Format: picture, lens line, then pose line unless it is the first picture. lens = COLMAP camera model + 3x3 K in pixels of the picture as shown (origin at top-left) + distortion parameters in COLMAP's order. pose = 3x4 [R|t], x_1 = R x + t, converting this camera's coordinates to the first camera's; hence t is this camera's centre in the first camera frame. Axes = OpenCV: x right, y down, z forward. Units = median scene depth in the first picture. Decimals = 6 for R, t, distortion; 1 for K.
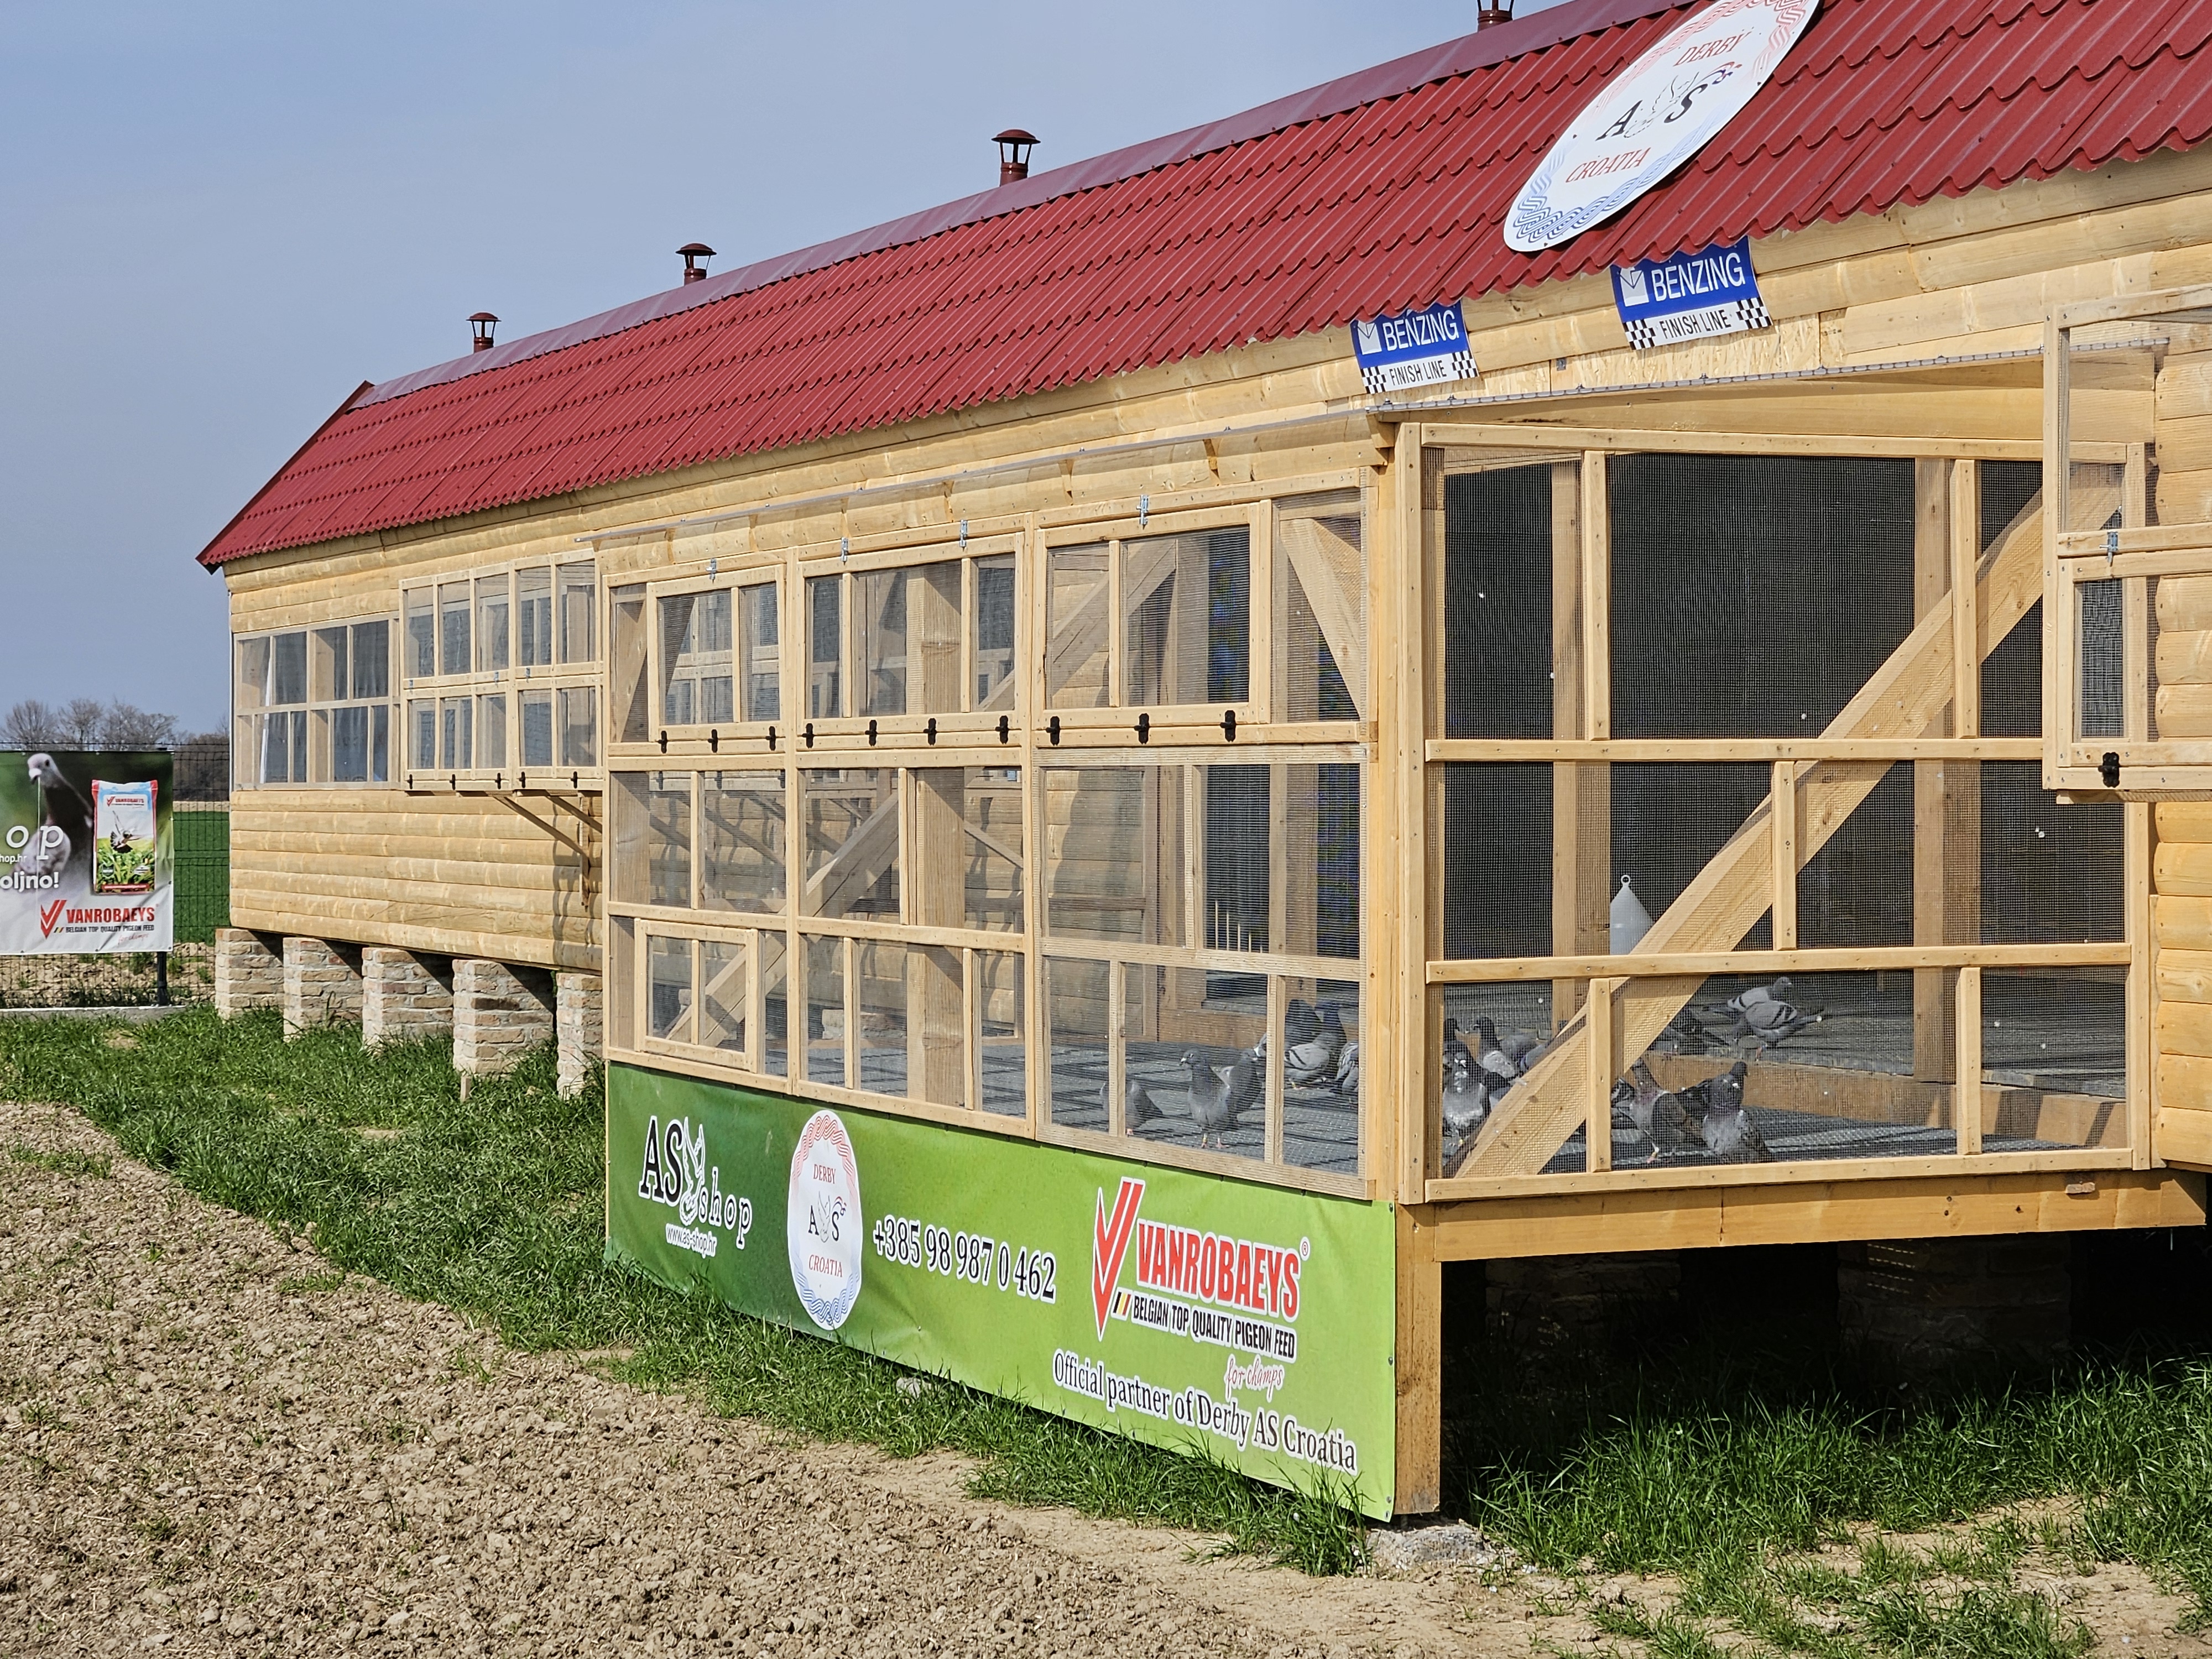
lens RADIAL K [[4563.5, 0, 1106.0], [0, 4563.5, 829.5], [0, 0, 1]] dist [0.008286, 0.069027]
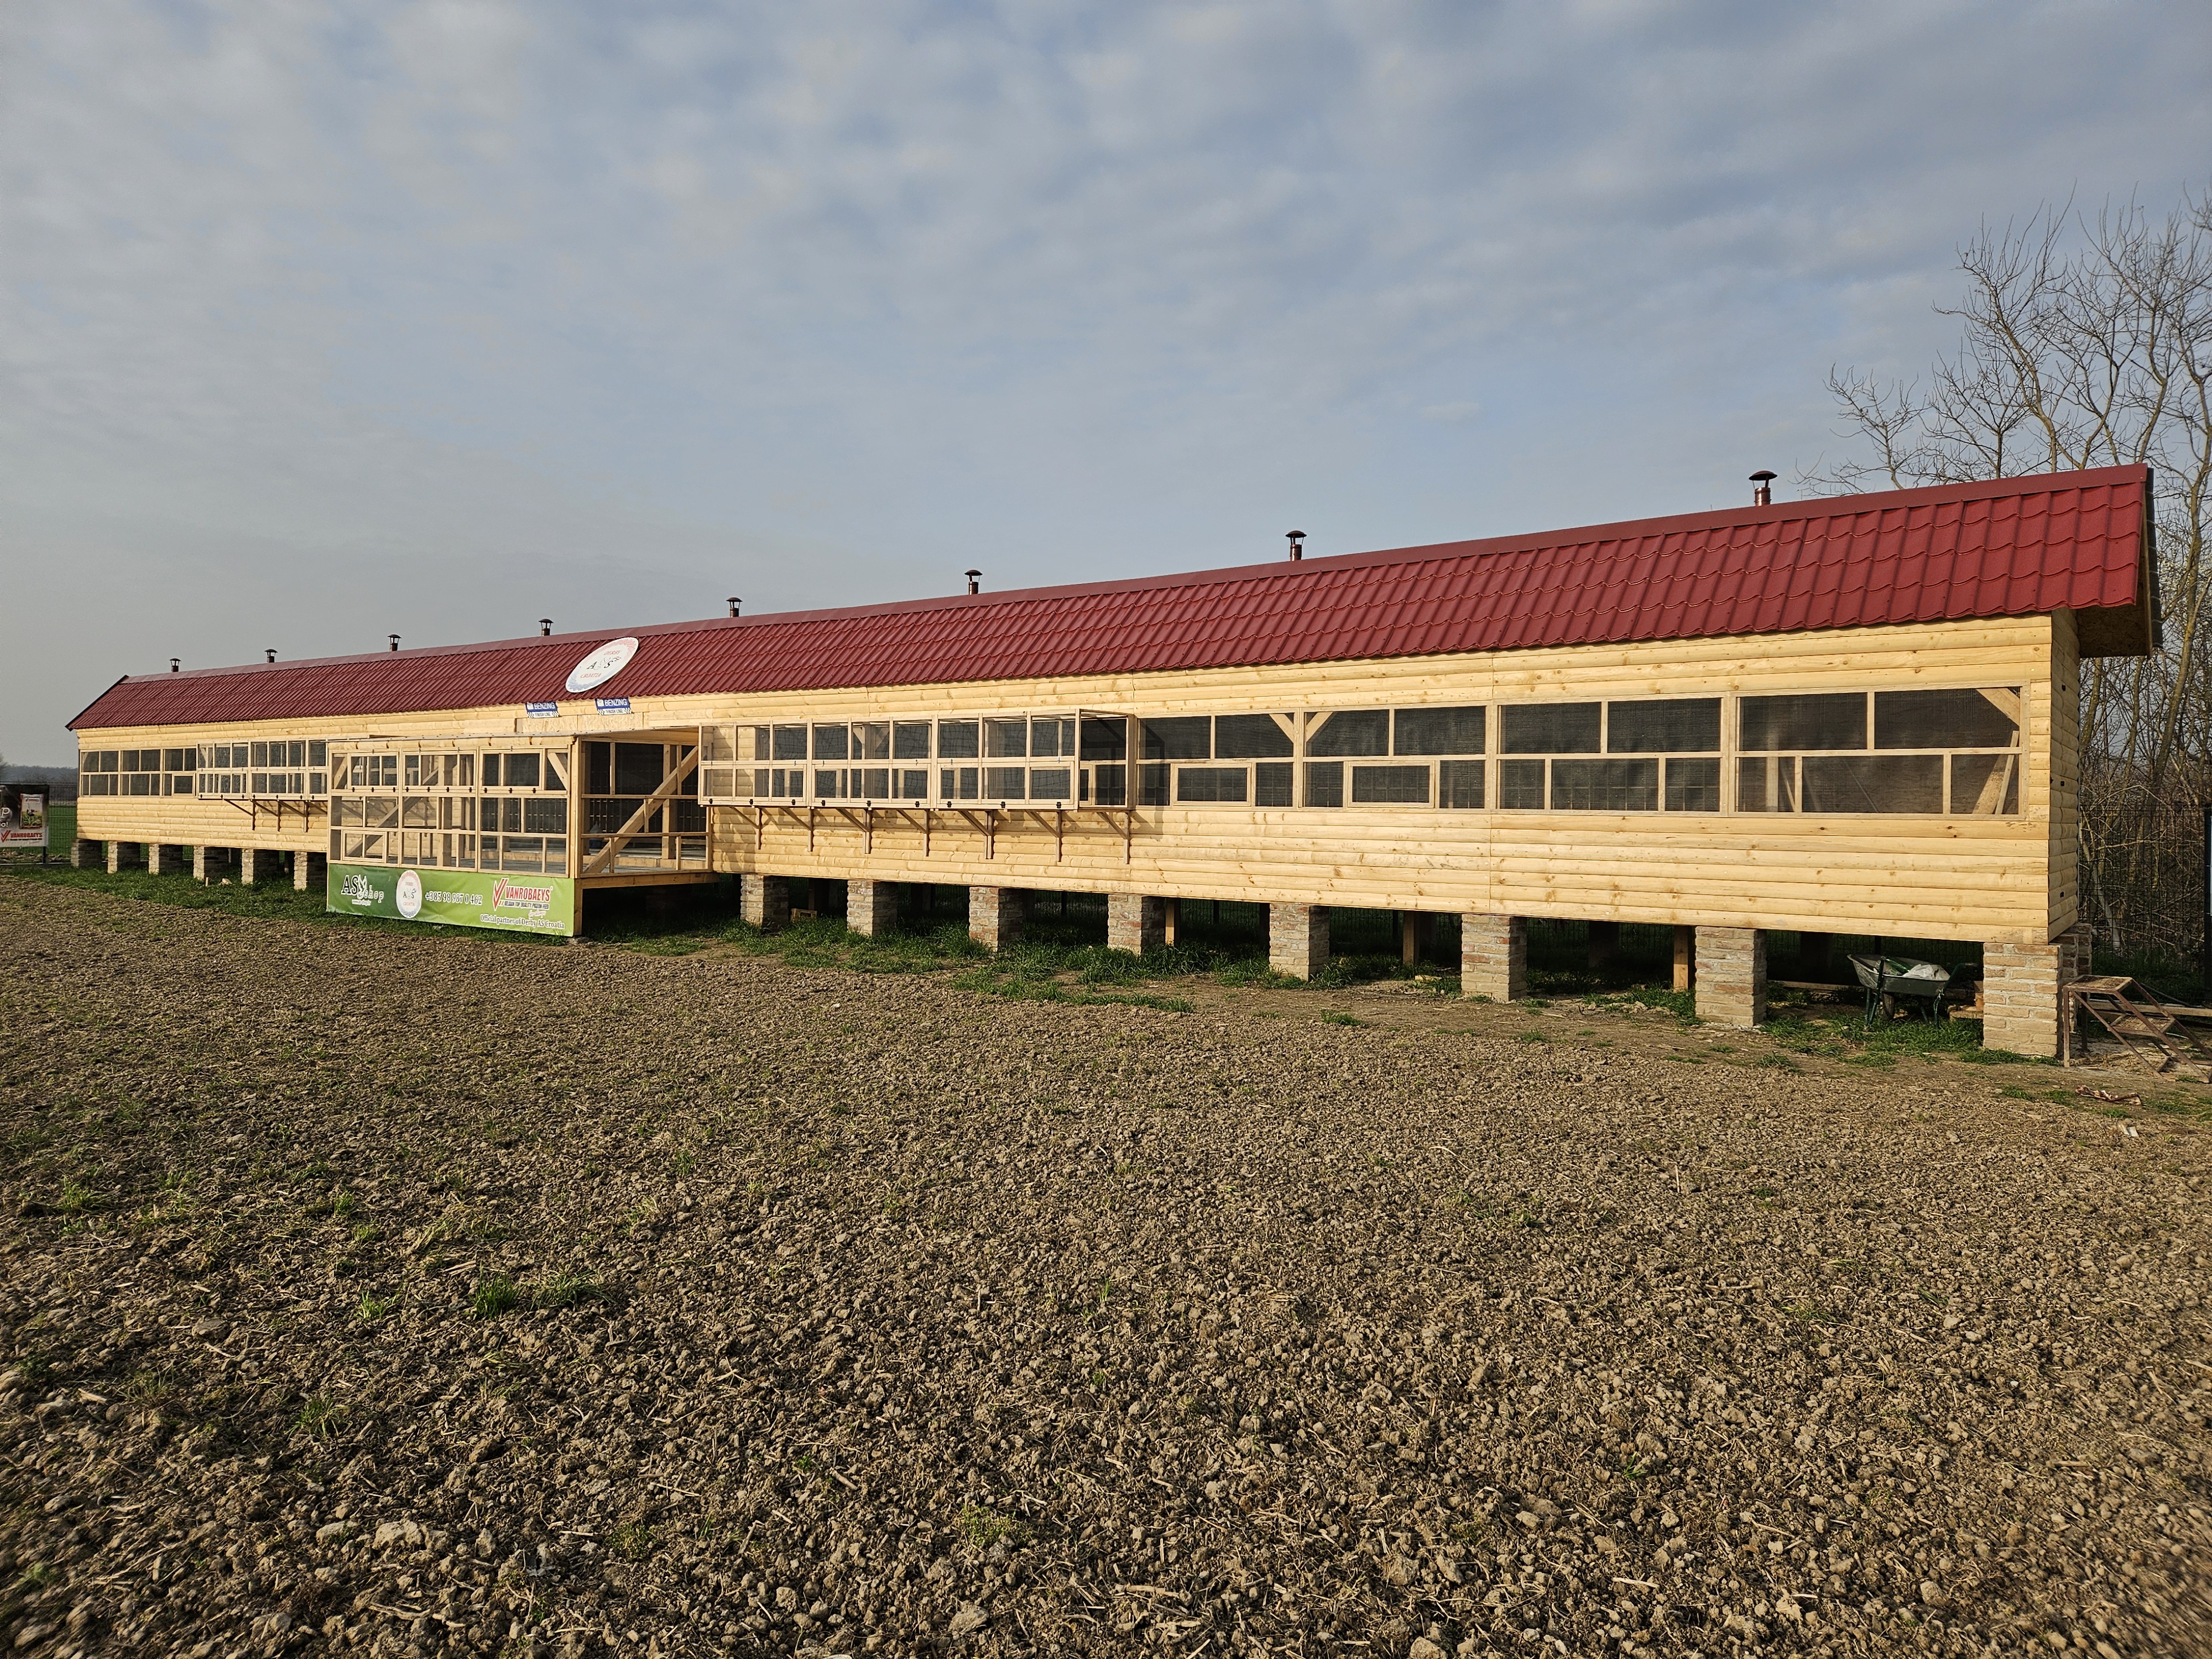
lens RADIAL K [[1473.7, 0, 1106.0], [0, 1473.7, 829.5], [0, 0, 1]] dist [0.025770, -0.000395]
pose [[0.859155, 0.010591, 0.511606, -0.227231], [-0.011770, 0.999930, -0.000935, 0.014176], [-0.511581, -0.005219, 0.859219, -0.649022]]
